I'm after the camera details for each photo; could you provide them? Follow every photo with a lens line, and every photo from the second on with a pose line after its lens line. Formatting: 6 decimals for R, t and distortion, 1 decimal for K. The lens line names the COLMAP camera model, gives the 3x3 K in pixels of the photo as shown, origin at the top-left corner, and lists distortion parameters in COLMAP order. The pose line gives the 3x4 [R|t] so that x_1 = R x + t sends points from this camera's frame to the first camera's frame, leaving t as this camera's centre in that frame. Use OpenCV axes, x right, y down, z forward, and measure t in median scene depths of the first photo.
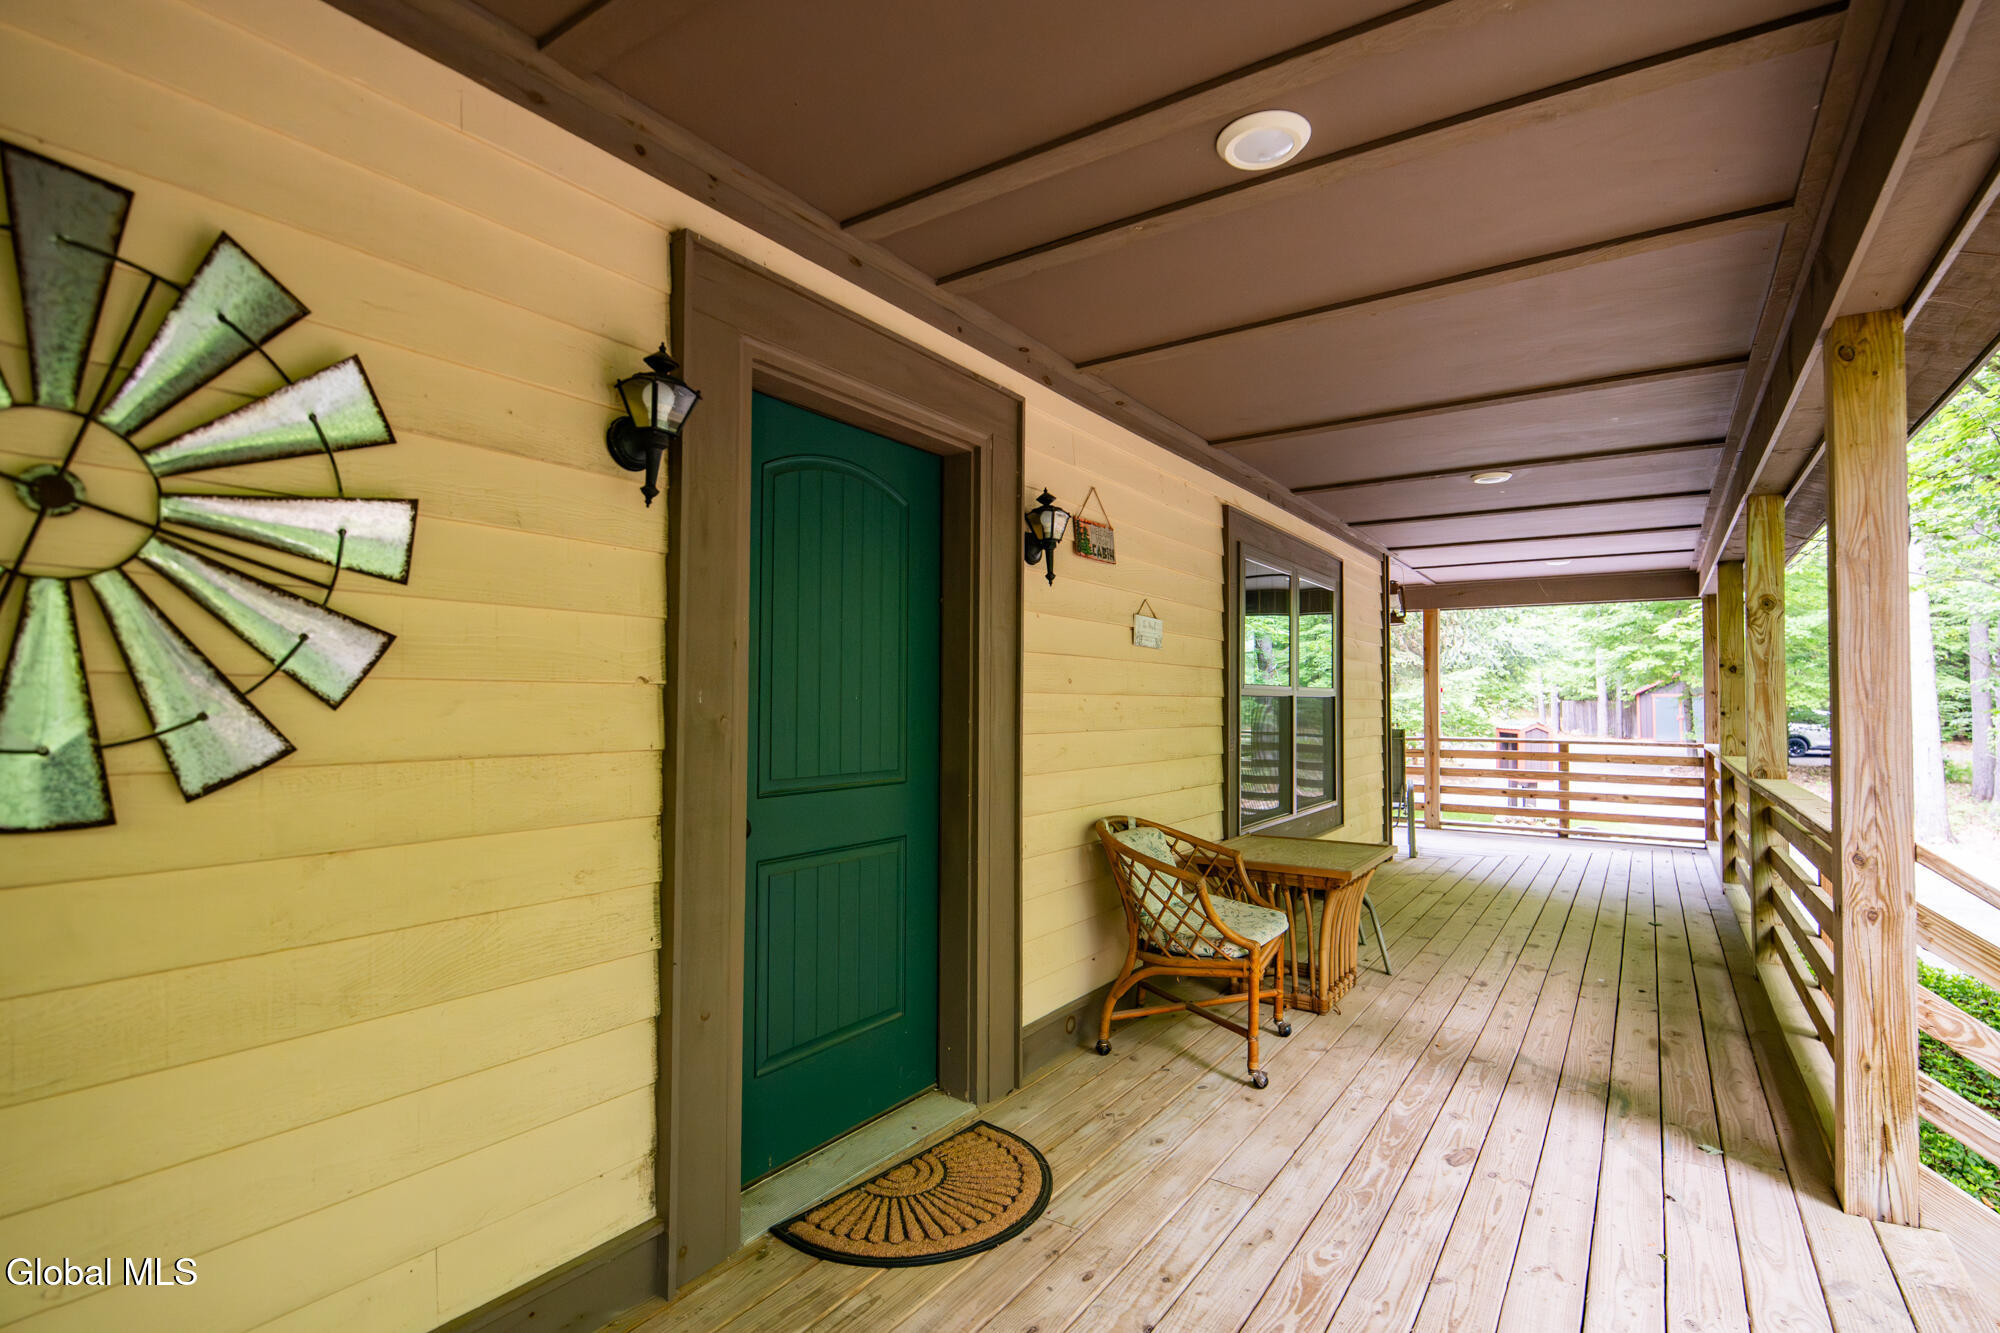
lens RADIAL K [[955.5, 0, 1008.2], [0, 955.5, 677.1], [0, 0, 1]] dist [-0.002082, -0.000125]
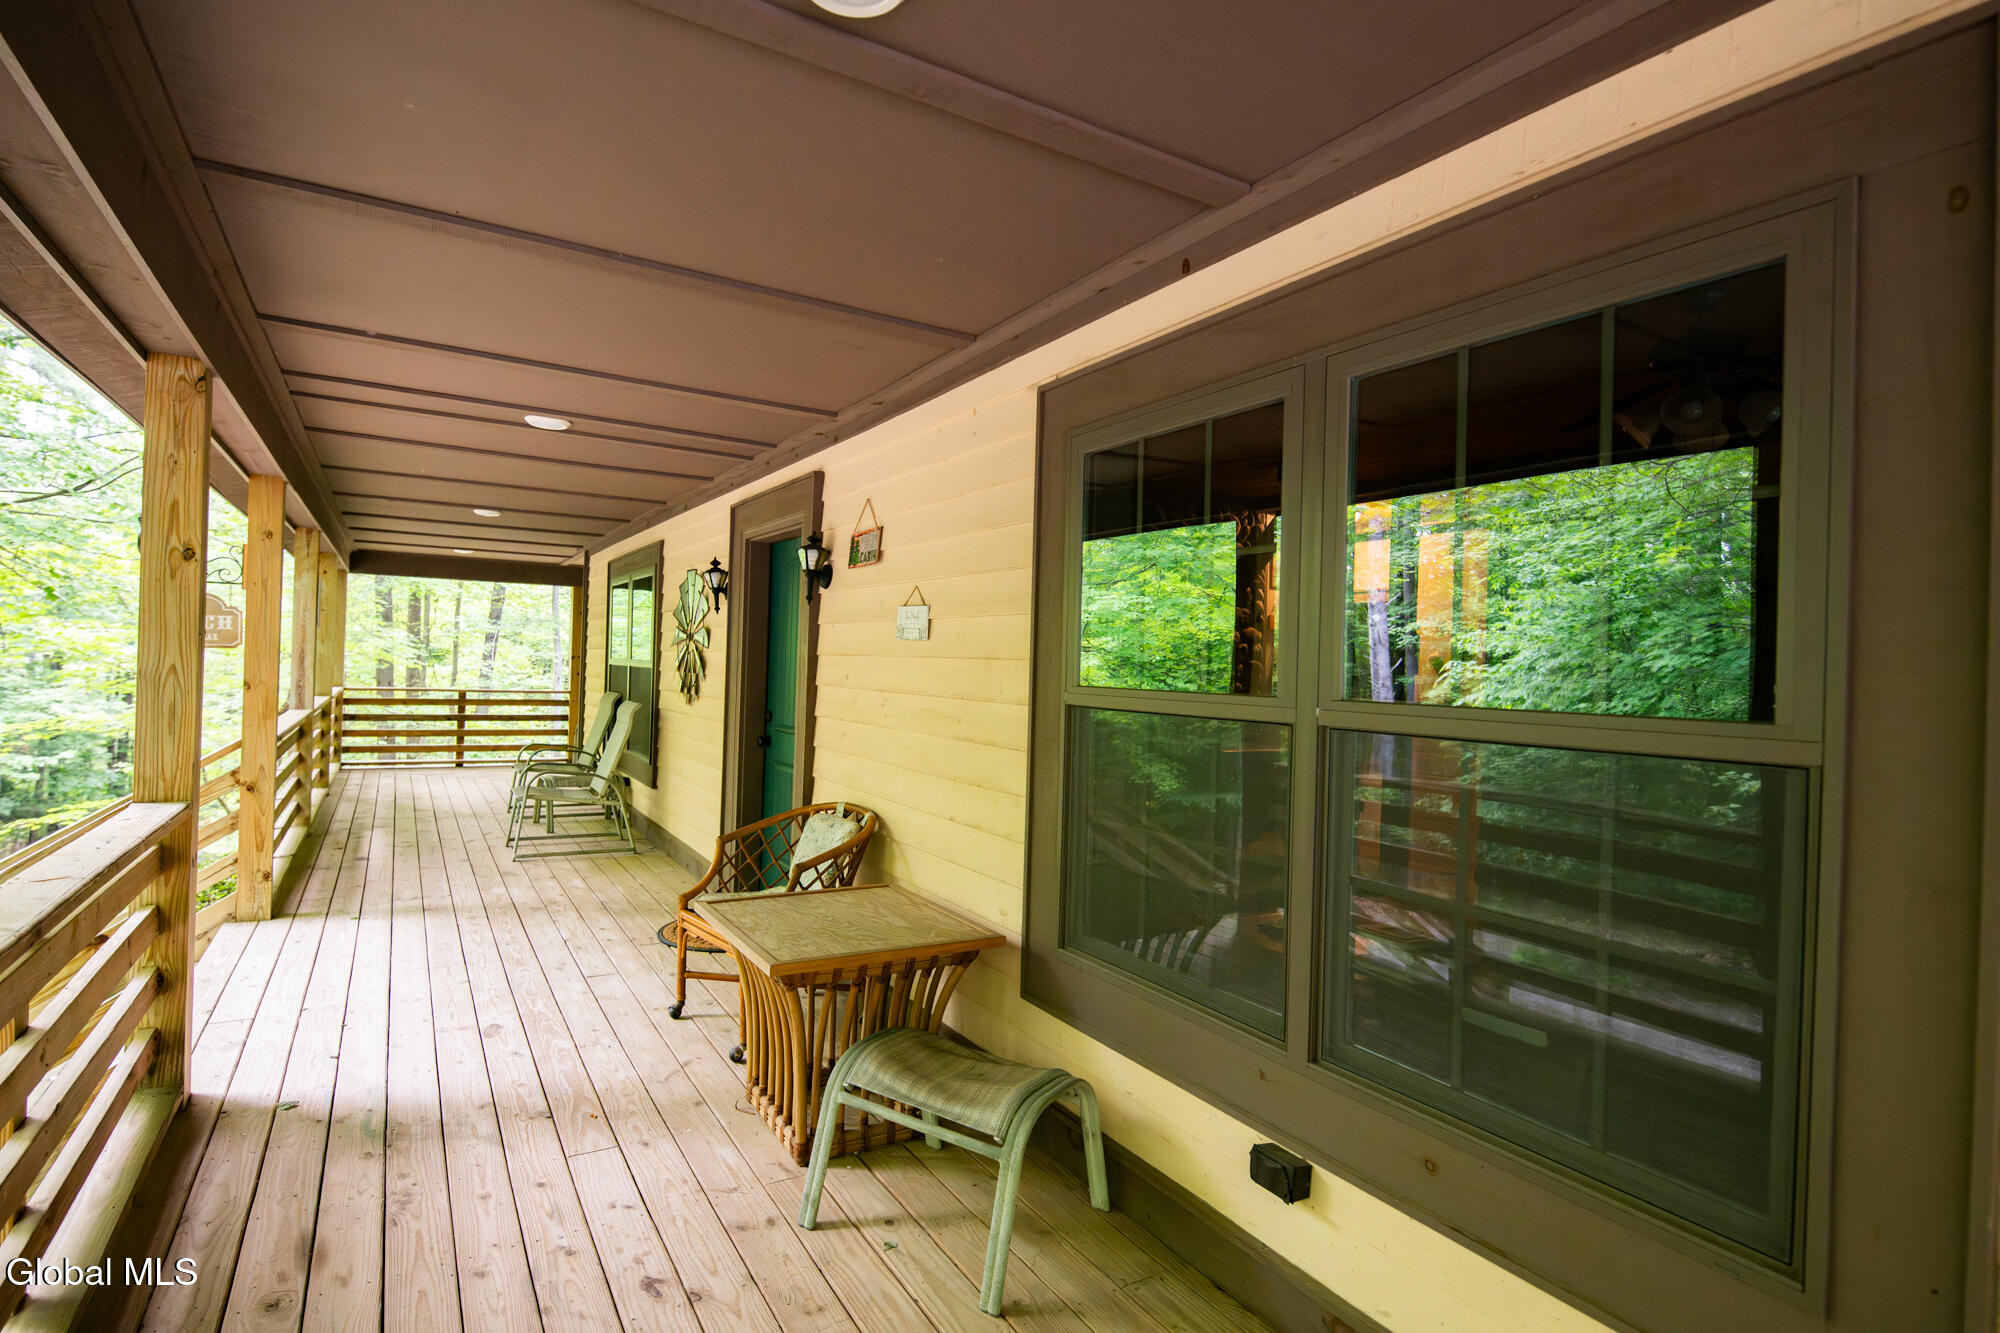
lens RADIAL K [[990.0, 0, 1008.2], [0, 990.0, 664.6], [0, 0, 1]] dist [0.001185, -0.000385]
pose [[-0.413623, -0.017485, -0.910280, 1.151517], [-0.009072, 0.999845, -0.015083, 0.005209], [0.910403, 0.002019, -0.413718, 1.776706]]
